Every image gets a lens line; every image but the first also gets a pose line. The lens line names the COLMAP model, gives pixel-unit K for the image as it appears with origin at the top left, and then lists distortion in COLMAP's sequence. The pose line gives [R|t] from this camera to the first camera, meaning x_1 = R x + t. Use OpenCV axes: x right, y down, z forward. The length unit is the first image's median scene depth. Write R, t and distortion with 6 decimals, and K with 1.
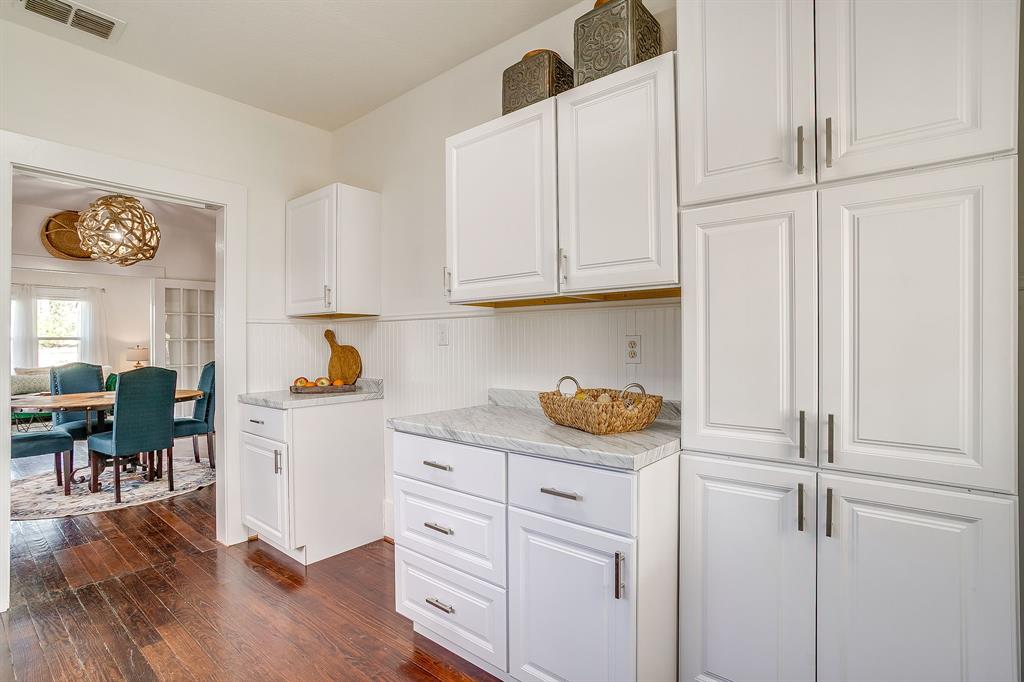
lens RADIAL K [[483.8, 0, 517.3], [0, 483.8, 343.9], [0, 0, 1]] dist [-0.030095, 0.006766]
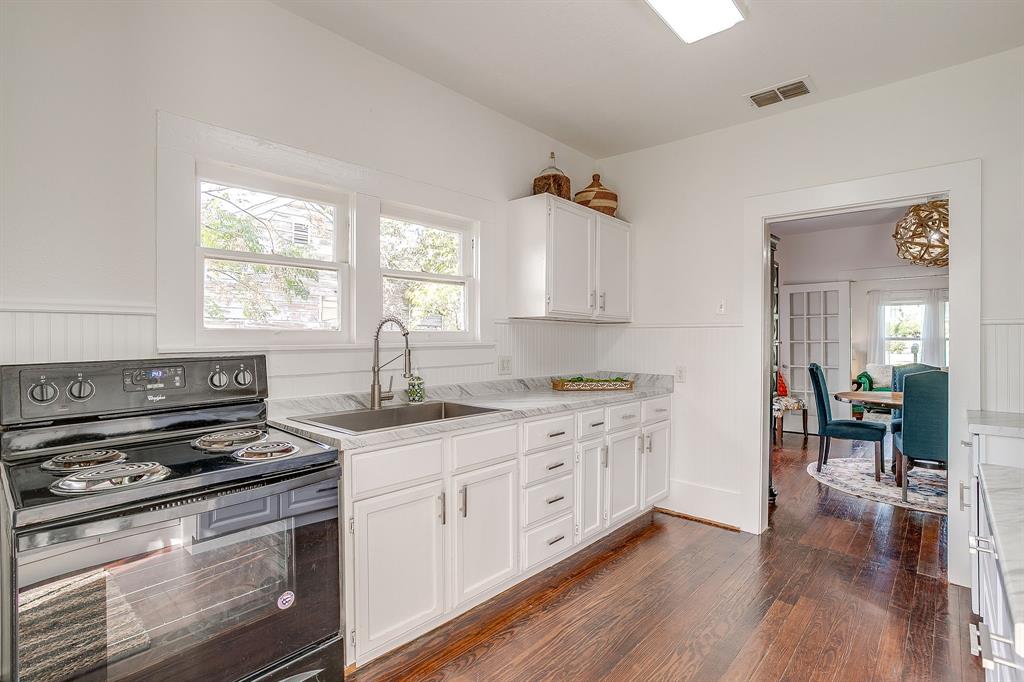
lens RADIAL K [[507.1, 0, 511.5], [0, 507.1, 338.9], [0, 0, 1]] dist [-0.038205, 0.014480]
pose [[-0.042693, 0.001769, -0.999087, 0.329399], [-0.008402, 0.999962, 0.002130, -0.014741], [0.999053, 0.008485, -0.042677, 0.235645]]
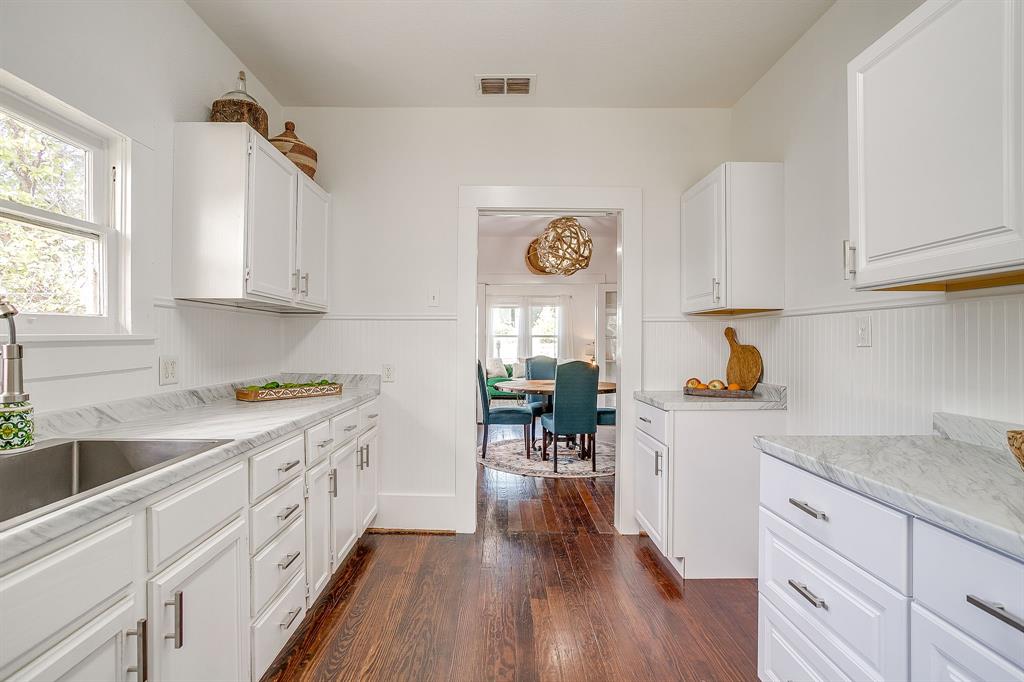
lens RADIAL K [[507.1, 0, 500.9], [0, 507.1, 340.0], [0, 0, 1]] dist [-0.038205, 0.014480]
pose [[0.633633, 0.006136, -0.773609, 0.079539], [-0.008545, 0.999963, 0.000932, -0.003042], [0.773586, 0.006020, 0.633662, 0.089782]]
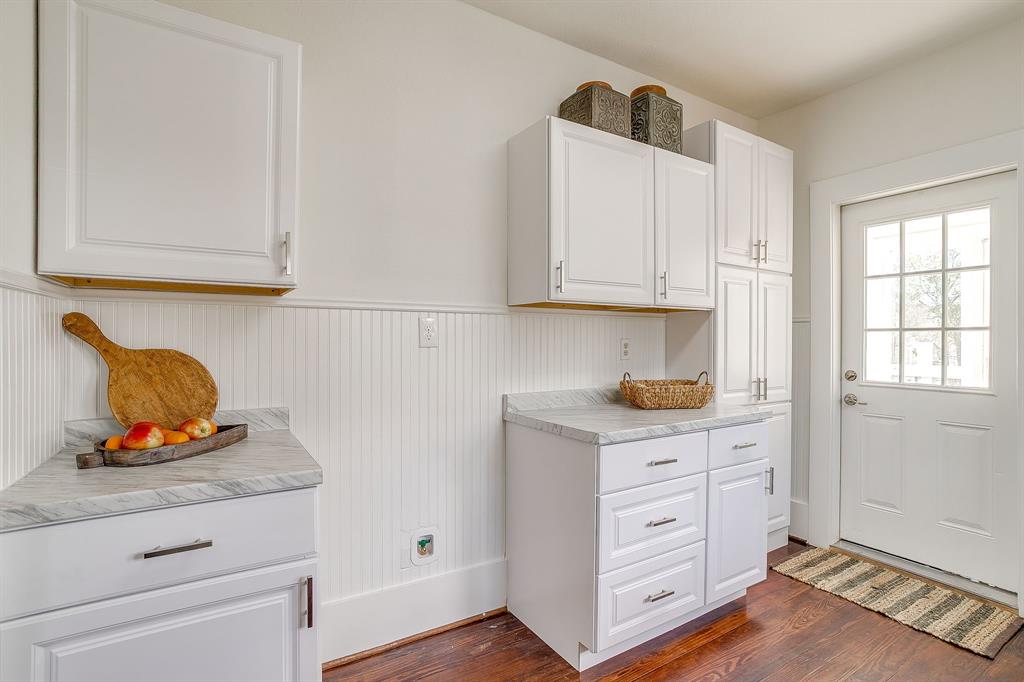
lens RADIAL K [[483.8, 0, 471.2], [0, 483.8, 346.2], [0, 0, 1]] dist [-0.030095, 0.006766]
pose [[0.363924, -0.005016, 0.931415, -0.796083], [-0.000335, 0.999985, 0.005516, -0.002930], [-0.931429, -0.002320, 0.363917, 0.625272]]
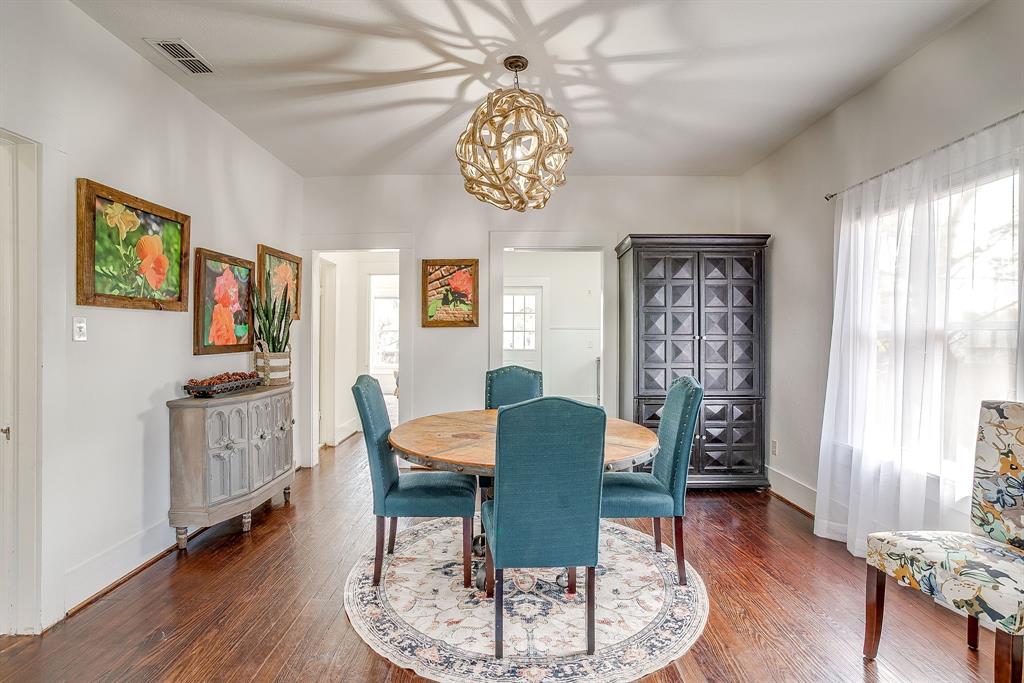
lens RADIAL K [[507.1, 0, 506.9], [0, 507.1, 342.8], [0, 0, 1]] dist [-0.038205, 0.014480]
pose [[-0.615672, -0.009737, 0.787942, -1.905588], [0.002274, 0.999898, 0.014134, -0.004542], [-0.787999, 0.010493, -0.615587, 1.987953]]
